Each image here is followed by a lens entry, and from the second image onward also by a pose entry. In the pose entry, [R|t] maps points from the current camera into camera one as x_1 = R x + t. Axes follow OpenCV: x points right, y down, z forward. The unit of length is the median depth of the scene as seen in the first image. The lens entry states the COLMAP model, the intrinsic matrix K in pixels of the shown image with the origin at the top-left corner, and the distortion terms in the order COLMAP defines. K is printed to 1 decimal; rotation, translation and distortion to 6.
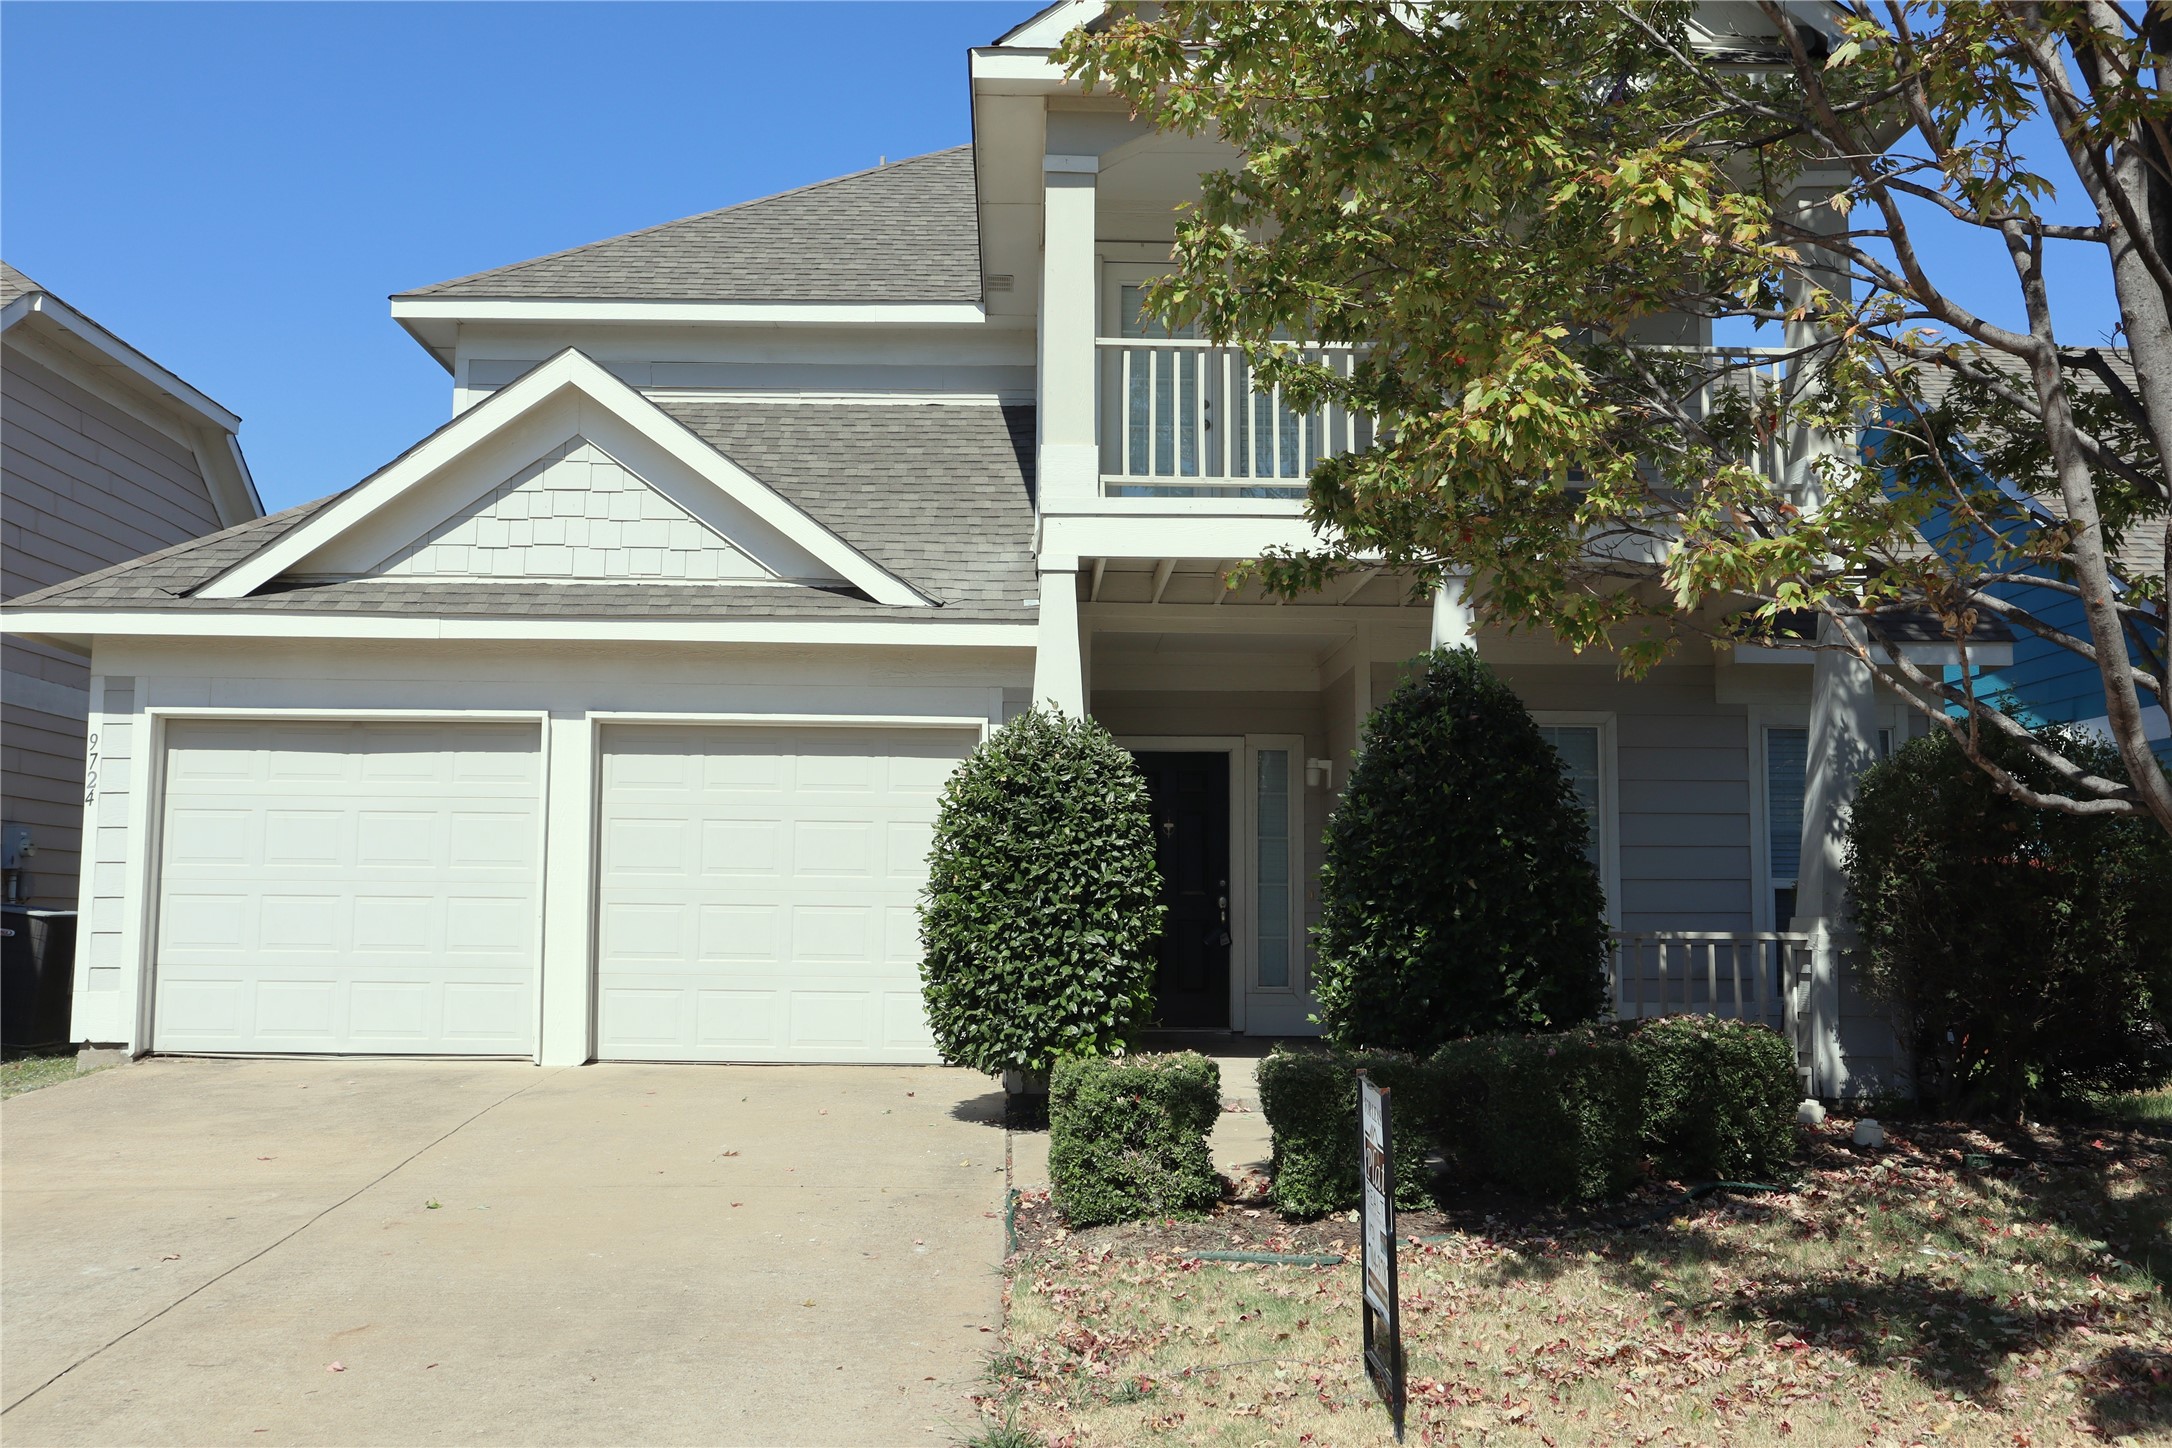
lens RADIAL K [[2081.0, 0, 1084.8], [0, 2081.0, 711.3], [0, 0, 1]] dist [-0.035692, 0.031402]
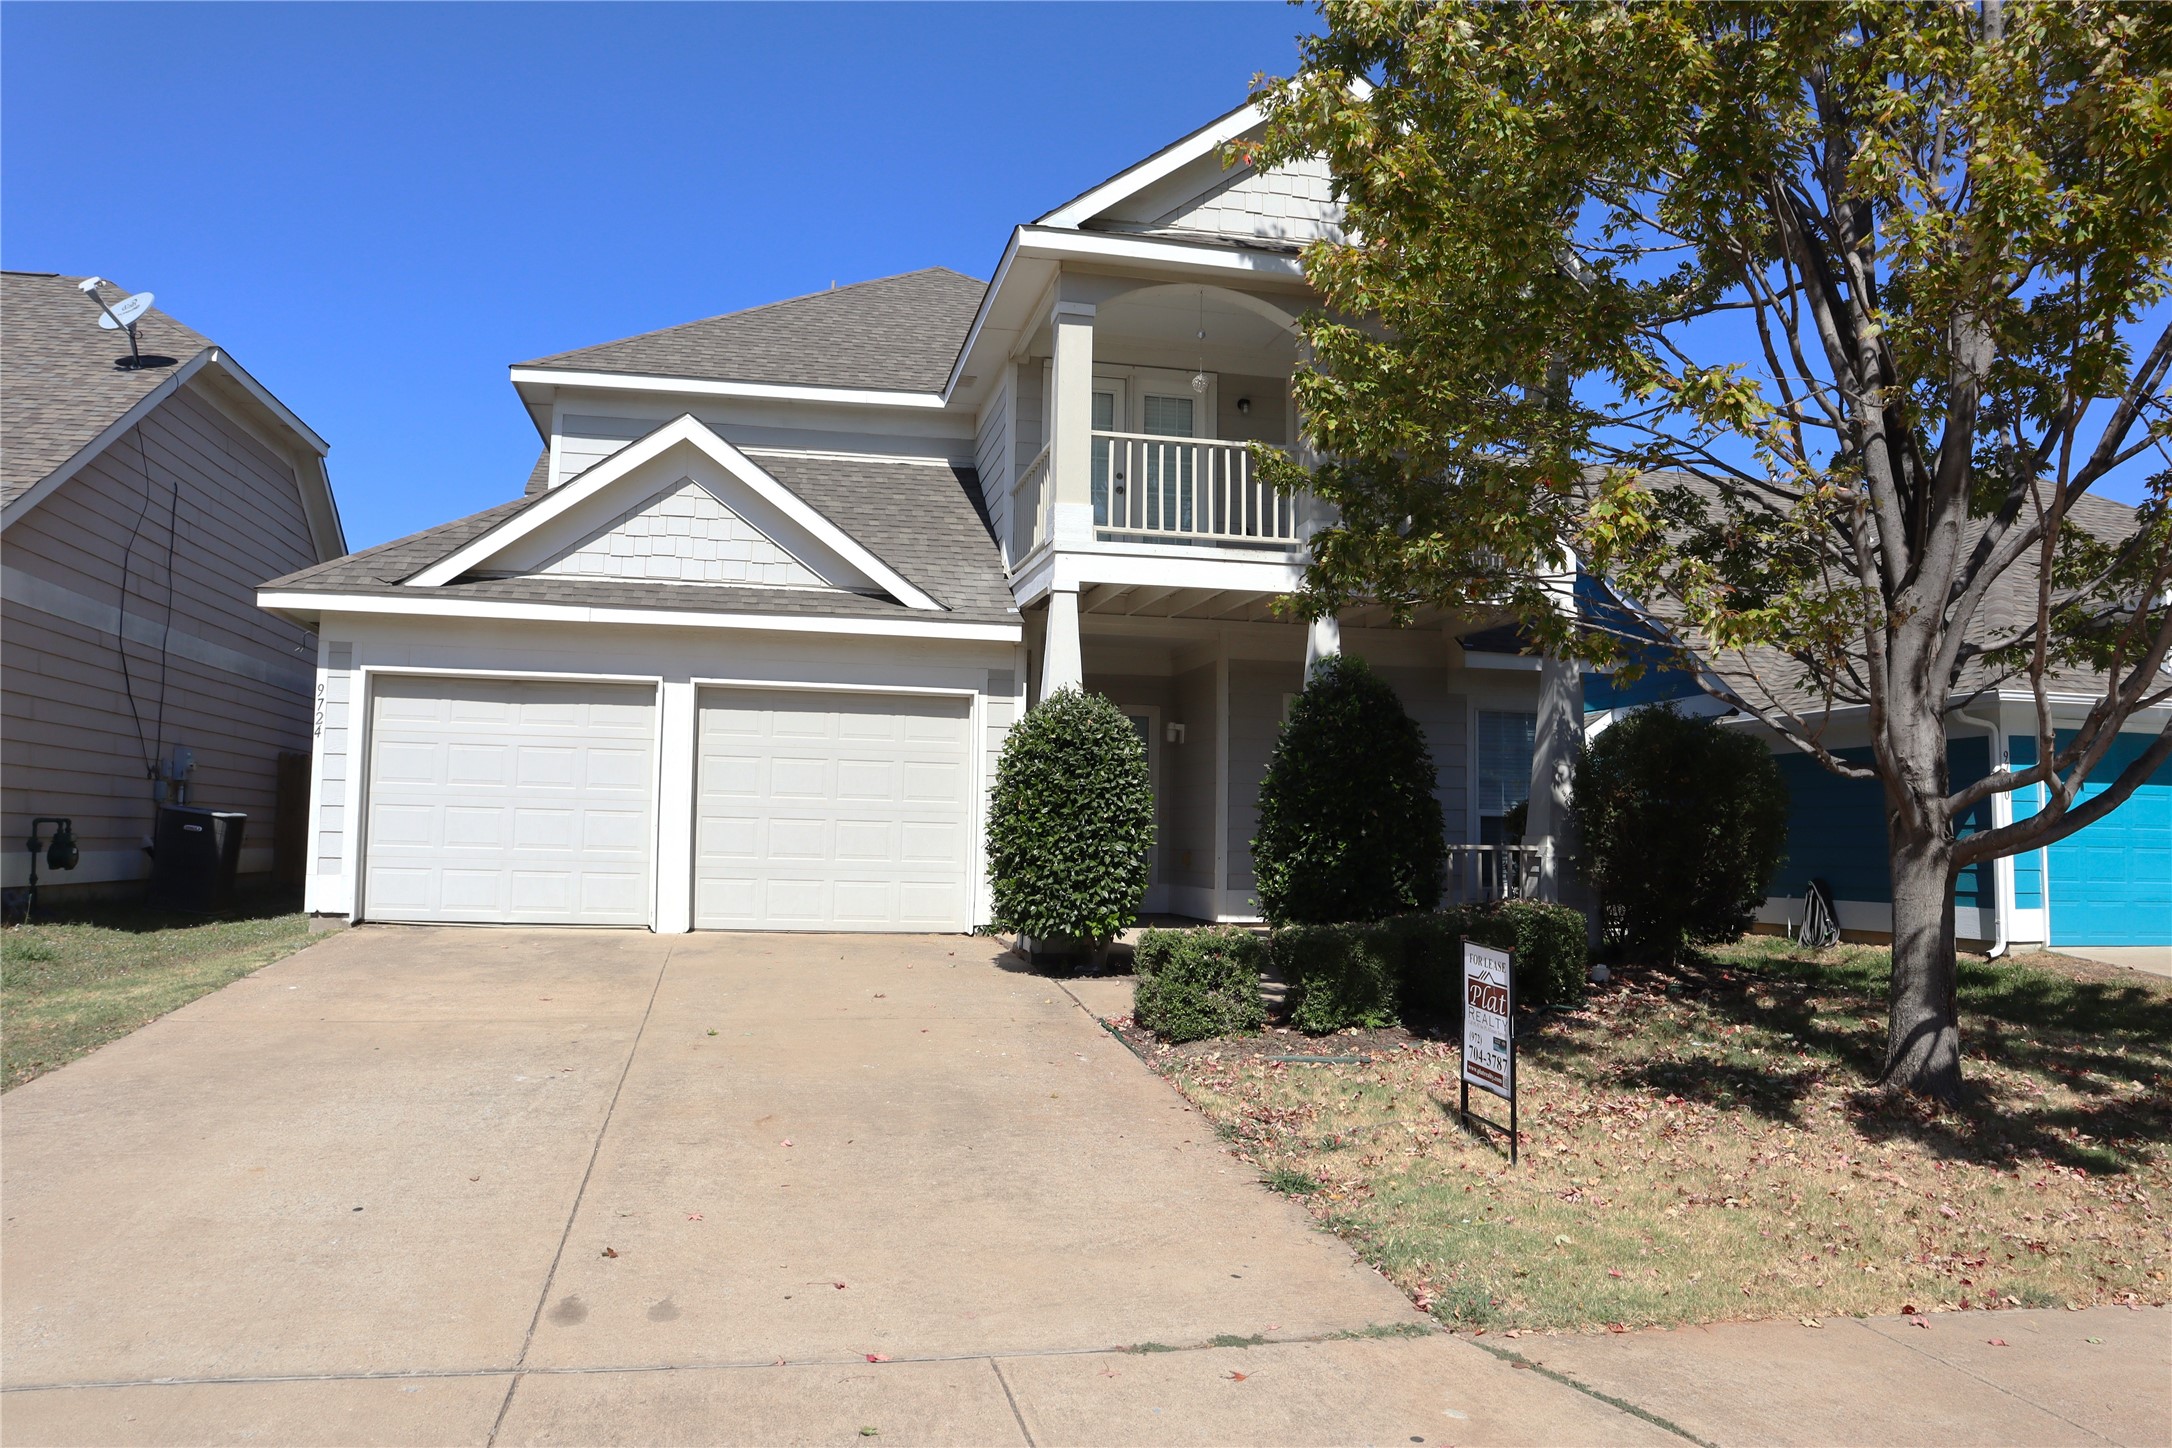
lens RADIAL K [[1495.5, 0, 1082.4], [0, 1495.5, 716.8], [0, 0, 1]] dist [-0.139231, 0.082287]
pose [[0.982588, 0.024679, 0.184149, -0.167789], [-0.029357, 0.999311, 0.022719, -0.003988], [-0.183461, -0.027729, 0.982636, -0.015524]]
